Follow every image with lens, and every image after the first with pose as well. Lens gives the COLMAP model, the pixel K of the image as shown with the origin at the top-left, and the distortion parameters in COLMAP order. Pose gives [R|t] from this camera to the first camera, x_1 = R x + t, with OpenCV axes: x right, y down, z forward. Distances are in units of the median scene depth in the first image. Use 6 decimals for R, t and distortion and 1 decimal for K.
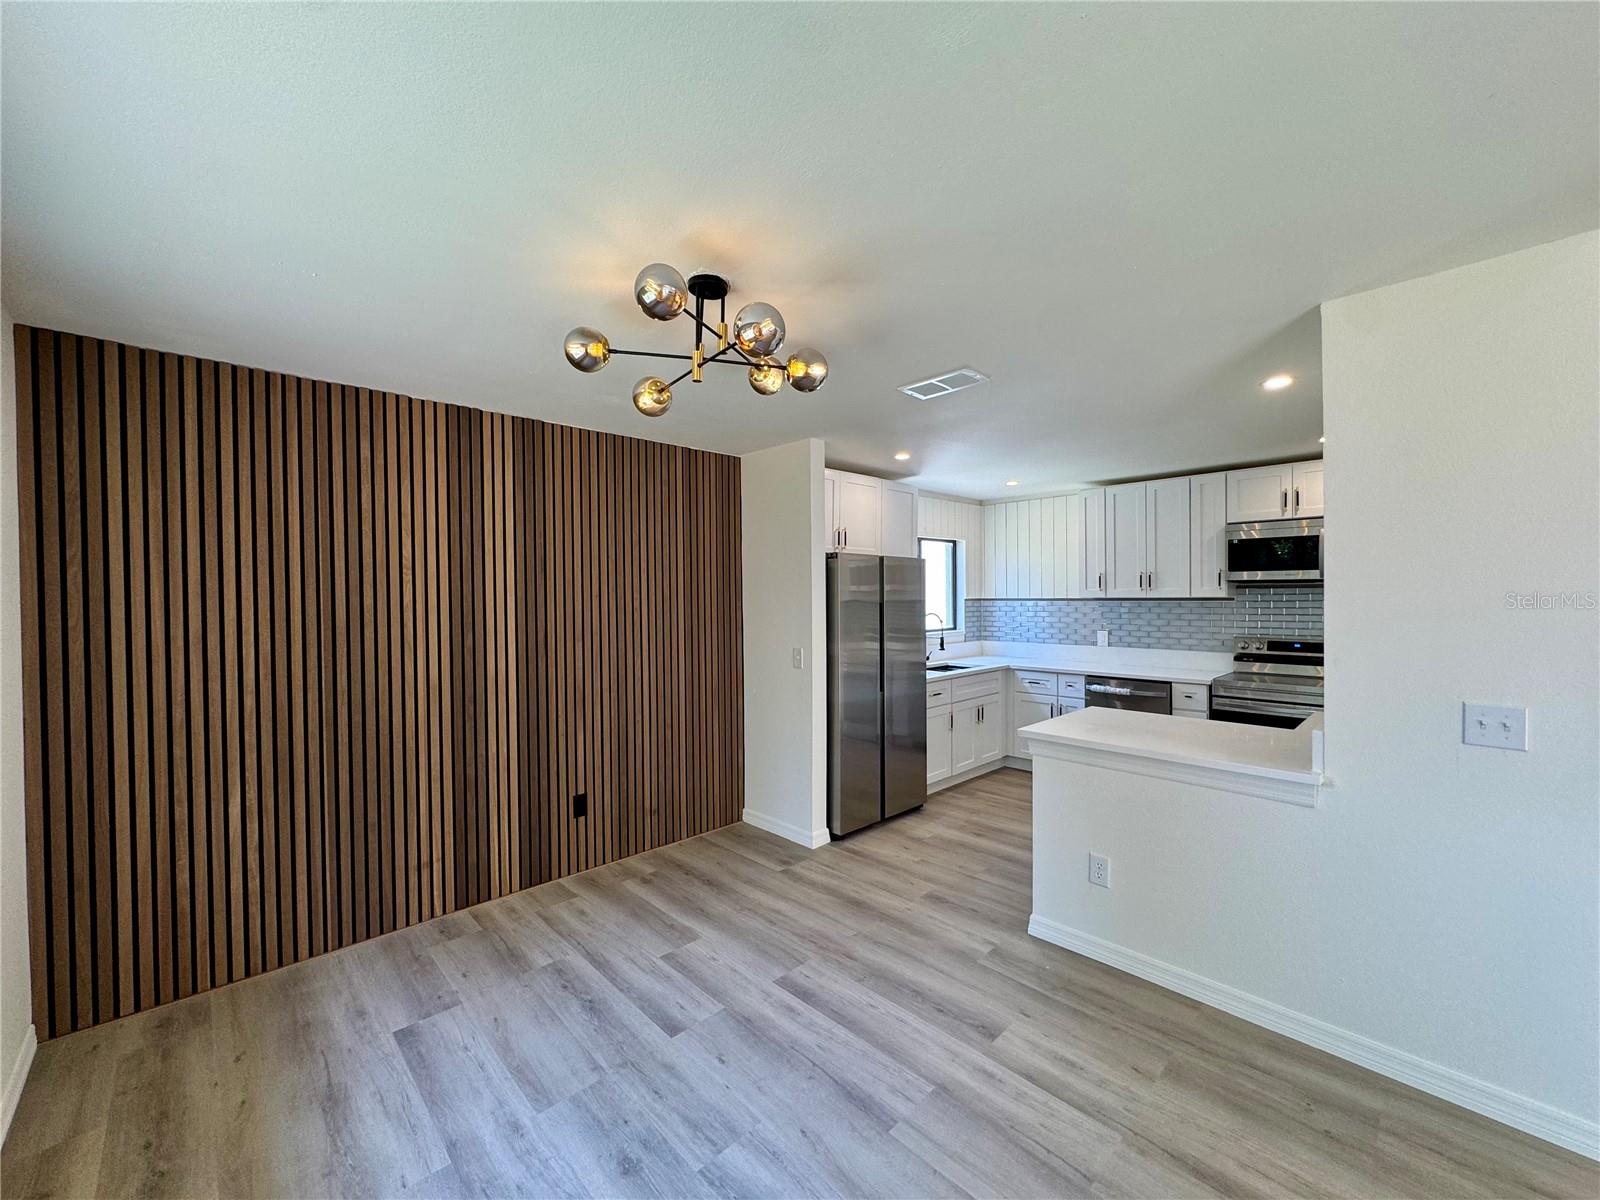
lens RADIAL K [[635.2, 0, 798.2], [0, 635.2, 601.2], [0, 0, 1]] dist [-0.003289, 0.000282]
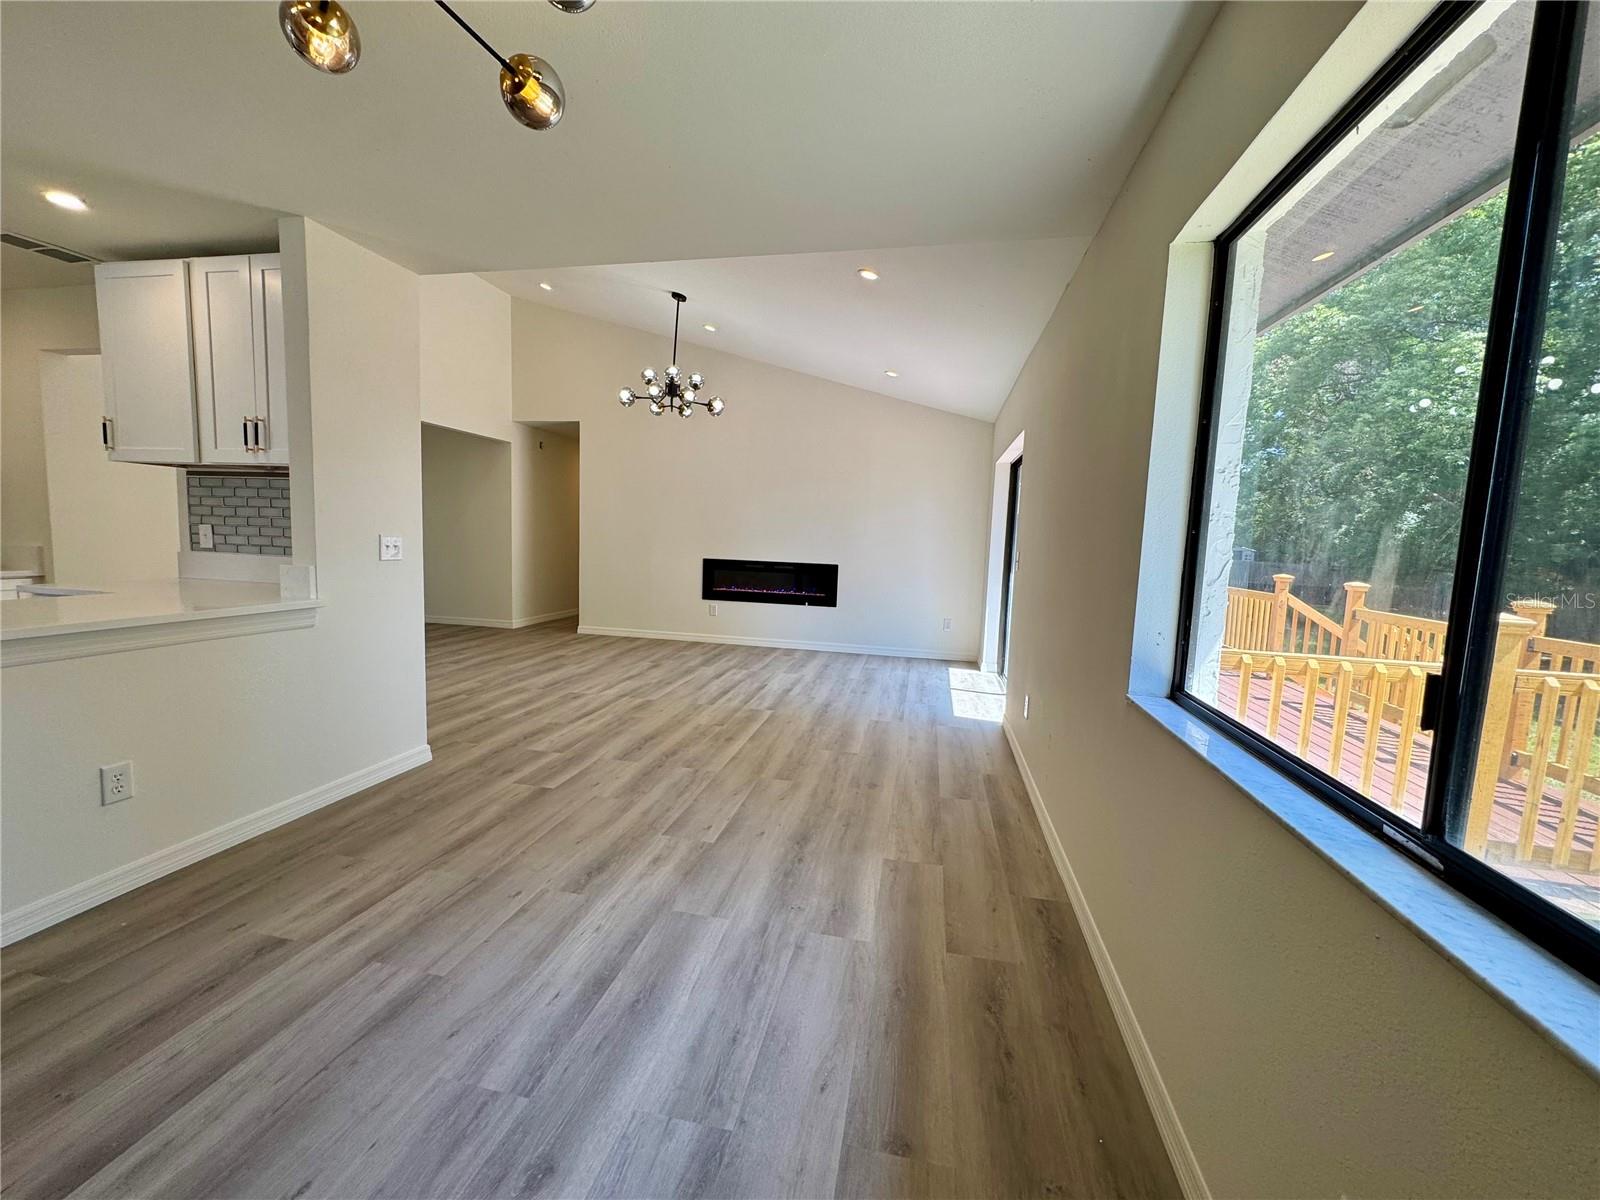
lens RADIAL K [[635.2, 0, 797.0], [0, 635.2, 608.6], [0, 0, 1]] dist [-0.003289, 0.000282]
pose [[-0.567660, -0.104951, 0.816546, -0.471613], [-0.021963, 0.993419, 0.112415, 0.076252], [-0.822970, 0.045880, -0.566229, 0.557808]]
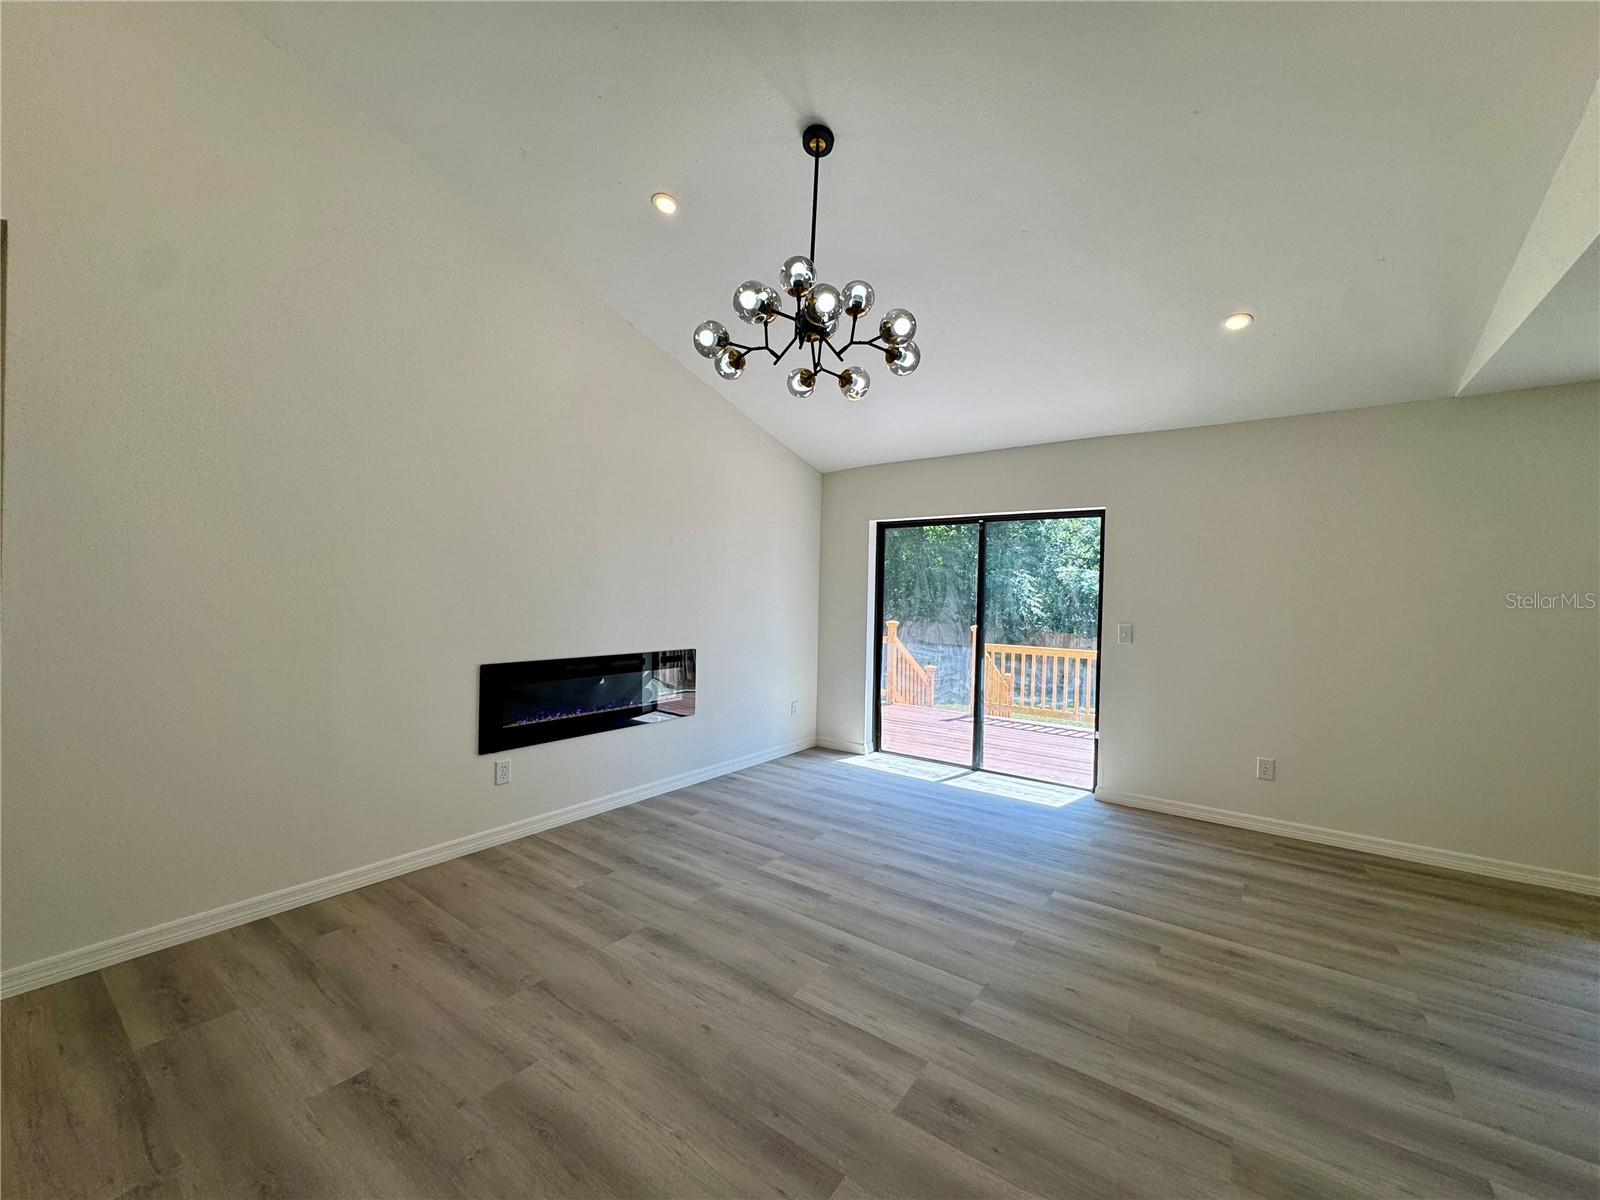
lens RADIAL K [[635.2, 0, 797.1], [0, 635.2, 596.9], [0, 0, 1]] dist [-0.003289, 0.000282]
pose [[-0.984583, -0.011560, -0.174535, 1.097228], [-0.013728, 0.999843, 0.011222, 0.035703], [0.174378, 0.013445, -0.984587, 0.635681]]
